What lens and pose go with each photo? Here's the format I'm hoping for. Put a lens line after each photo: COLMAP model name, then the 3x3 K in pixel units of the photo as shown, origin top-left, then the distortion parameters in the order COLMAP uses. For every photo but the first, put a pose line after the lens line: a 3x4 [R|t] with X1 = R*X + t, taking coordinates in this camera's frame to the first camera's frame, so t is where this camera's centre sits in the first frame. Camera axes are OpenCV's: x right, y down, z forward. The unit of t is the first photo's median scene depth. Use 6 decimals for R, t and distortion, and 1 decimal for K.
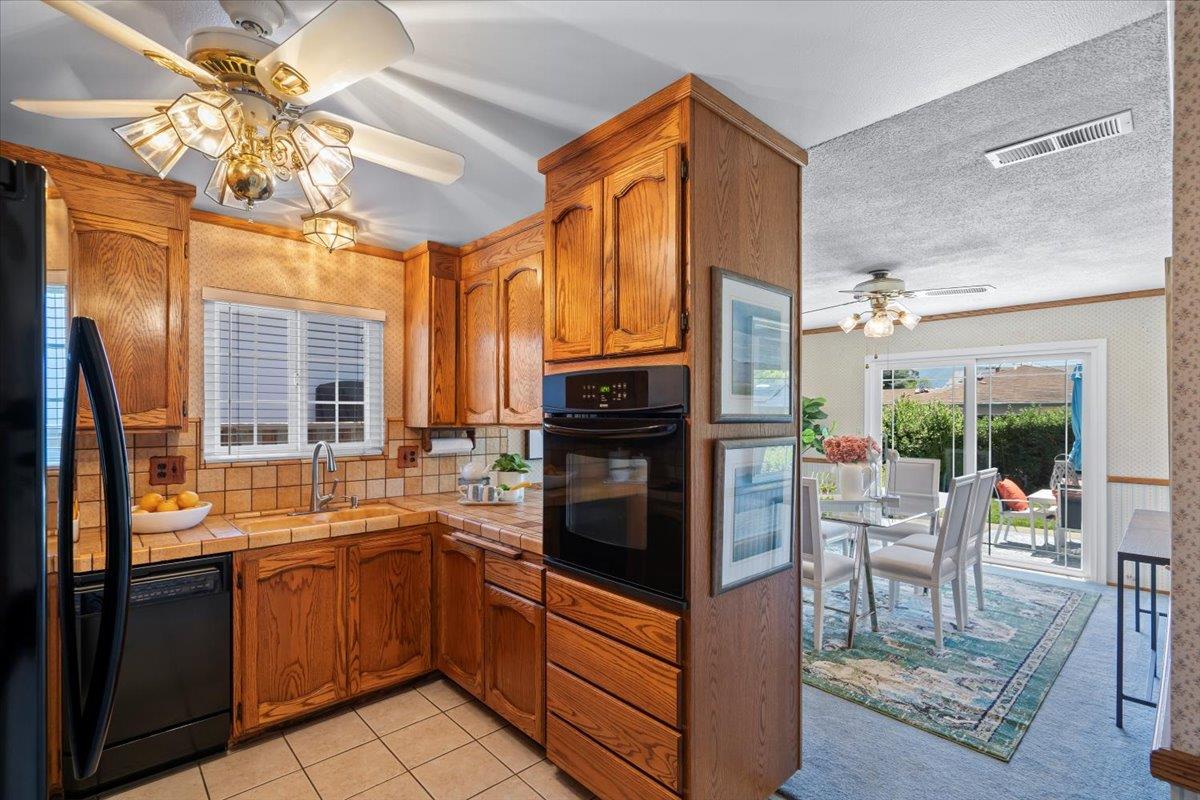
lens RADIAL K [[548.3, 0, 596.3], [0, 548.3, 415.5], [0, 0, 1]] dist [-0.001845, 0.000159]
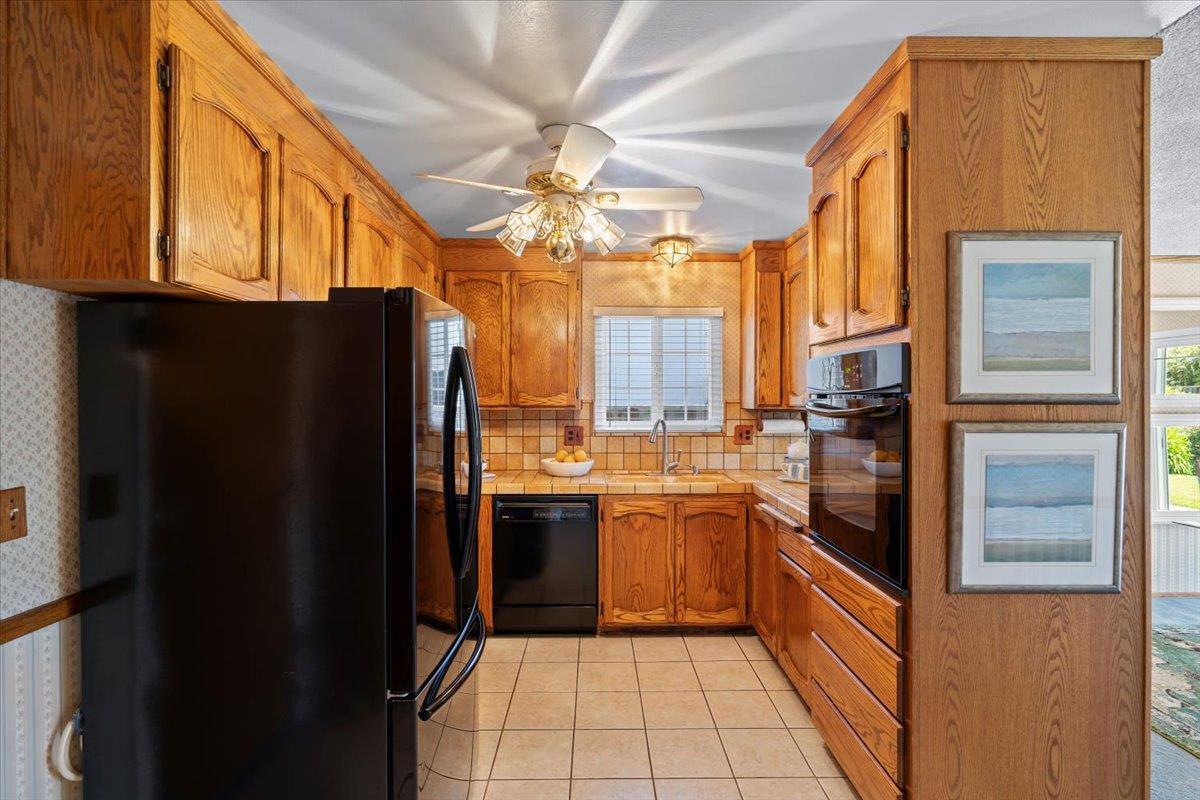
lens RADIAL K [[551.8, 0, 601.7], [0, 551.8, 401.2], [0, 0, 1]] dist [-0.002394, 0.000493]
pose [[0.743265, 0.000588, -0.668997, 0.224462], [0.000624, 0.999999, 0.001572, 0.004798], [0.668997, -0.001586, 0.743263, -0.038926]]
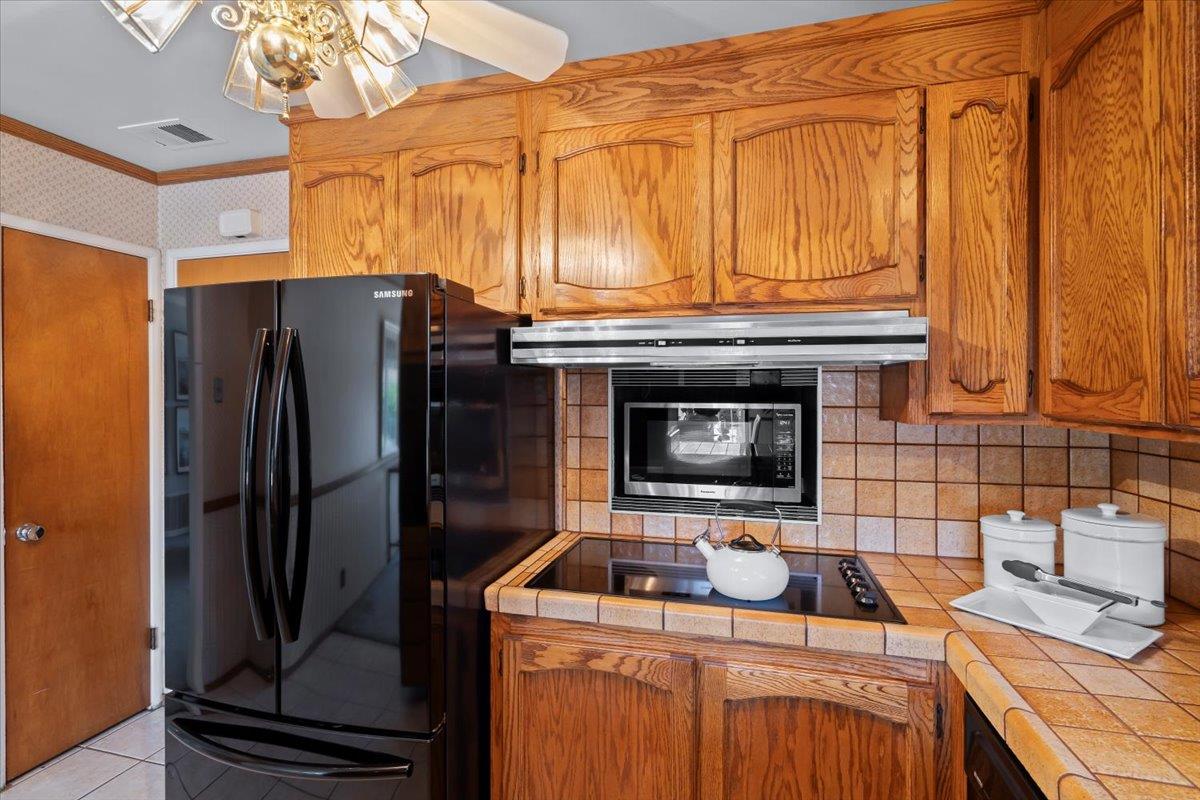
lens RADIAL K [[551.8, 0, 601.7], [0, 551.8, 401.2], [0, 0, 1]] dist [-0.002394, 0.000493]
pose [[-0.839499, 0.002080, -0.543356, -0.258366], [-0.003318, 0.999954, 0.008955, 0.000047], [0.543350, 0.009321, -0.839454, 0.791069]]
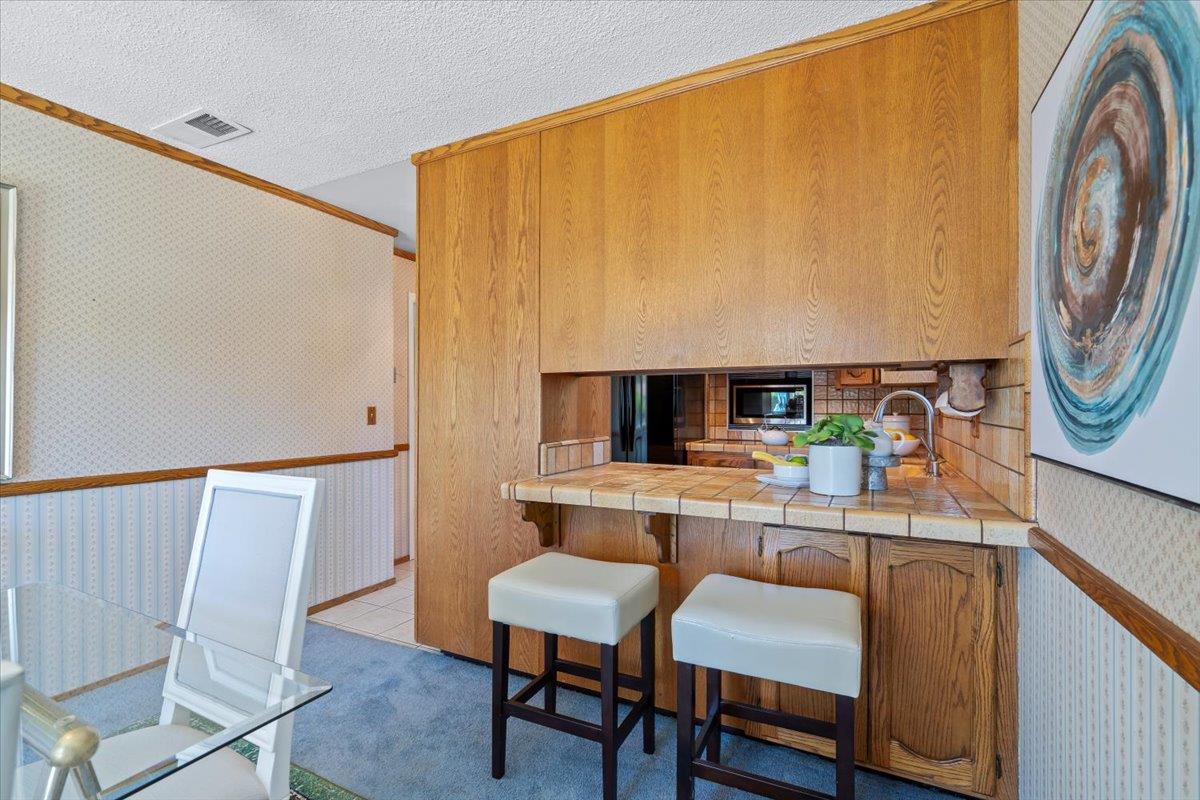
lens RADIAL K [[547.7, 0, 597.1], [0, 547.7, 411.8], [0, 0, 1]] dist [-0.002612, 0.001384]
pose [[-0.937231, 0.001198, -0.348706, 0.295429], [-0.000427, 0.999989, 0.004583, 0.076589], [0.348708, 0.004444, -0.937221, 1.617764]]
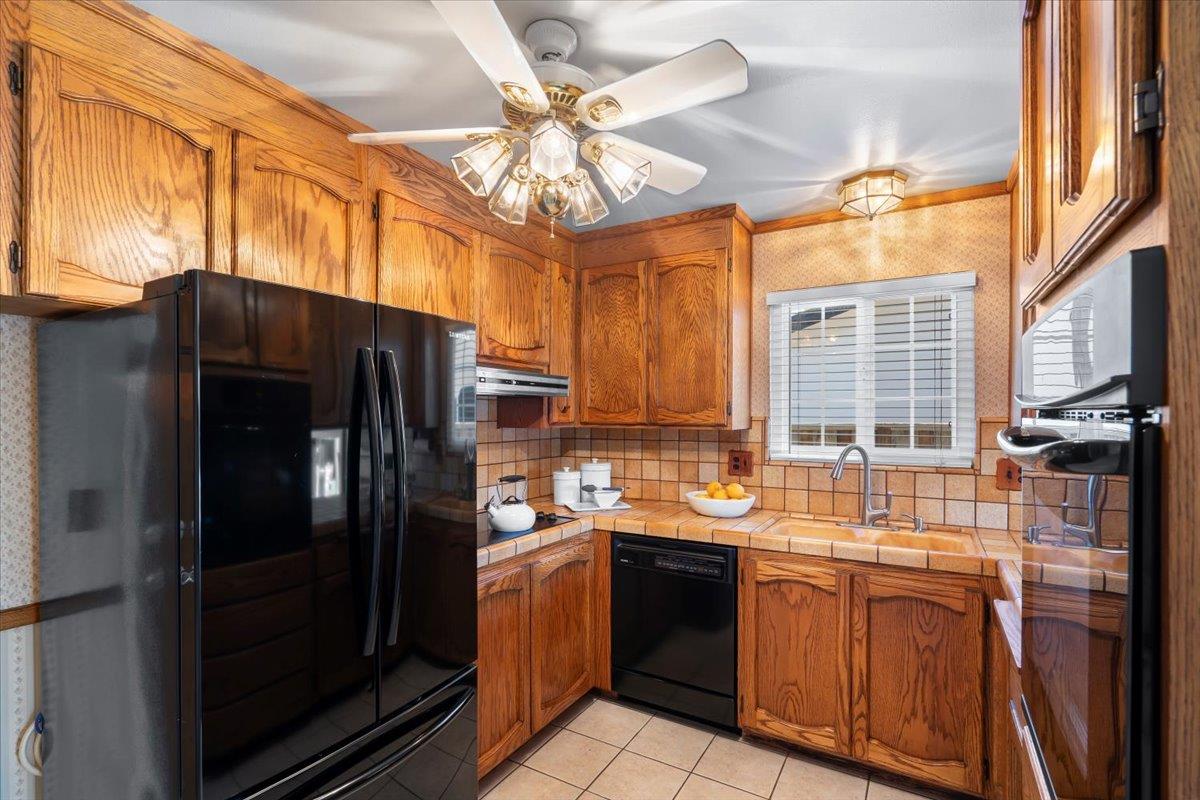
lens RADIAL K [[559.7, 0, 596.4], [0, 559.7, 417.1], [0, 0, 1]] dist [-0.001384, 0.000205]
pose [[0.285731, 0.003390, -0.958304, 0.204285], [-0.000556, 0.999994, 0.003371, 0.001152], [0.958310, -0.000430, 0.285732, 0.338009]]
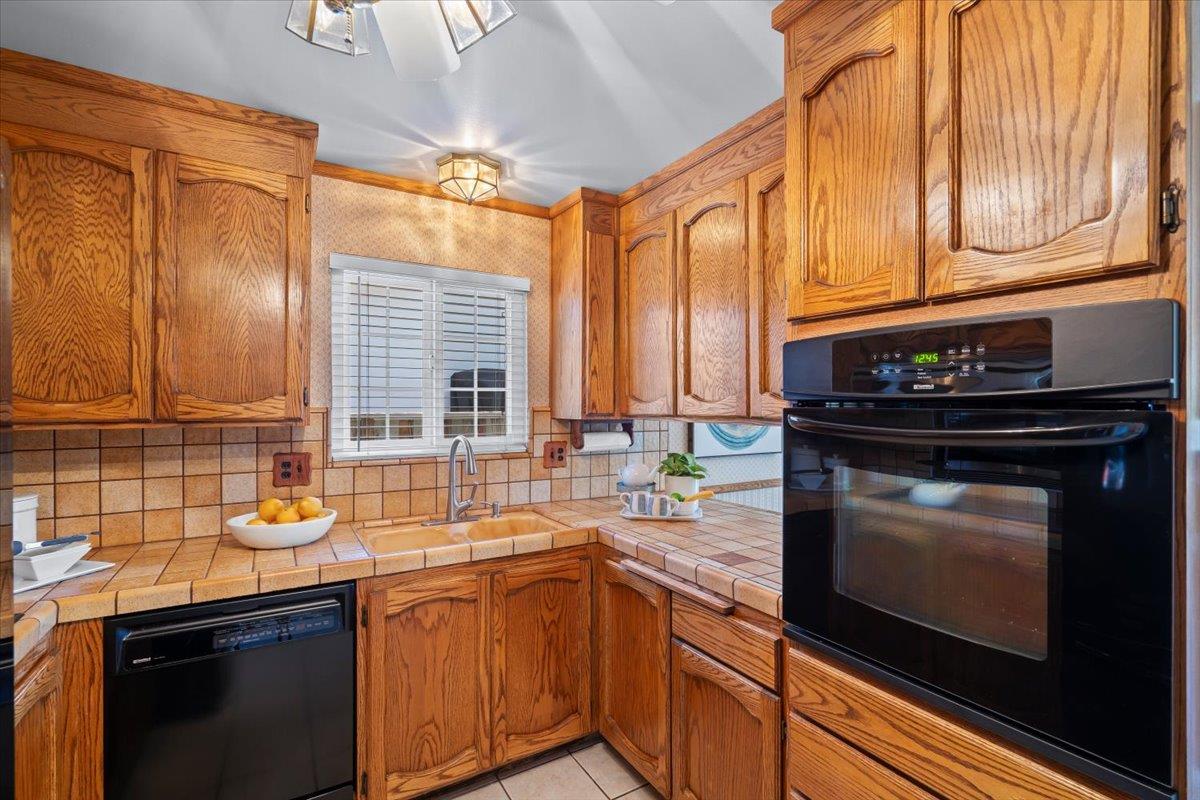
lens RADIAL K [[546.6, 0, 599.0], [0, 546.6, 403.5], [0, 0, 1]] dist [-0.003487, 0.000795]
pose [[0.978900, -0.001321, -0.204336, -0.125905], [0.000935, 0.999998, -0.001985, -0.000023], [0.204338, 0.001752, 0.978899, 0.234246]]
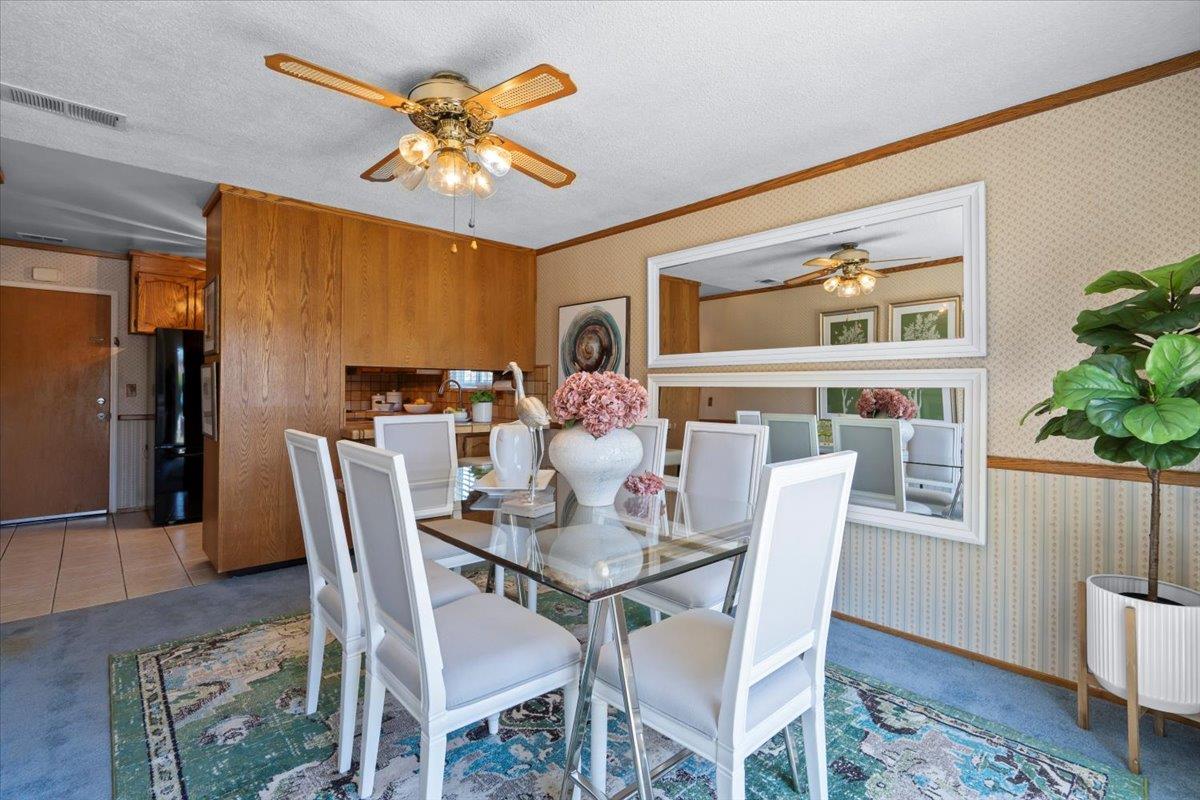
lens RADIAL K [[562.4, 0, 603.9], [0, 562.4, 395.5], [0, 0, 1]] dist [0.001030, 0.000289]
pose [[-0.008063, 0.007296, -0.999941, 1.381288], [-0.010000, 0.999923, 0.007377, 0.078825], [0.999917, 0.010059, -0.007989, 1.476850]]
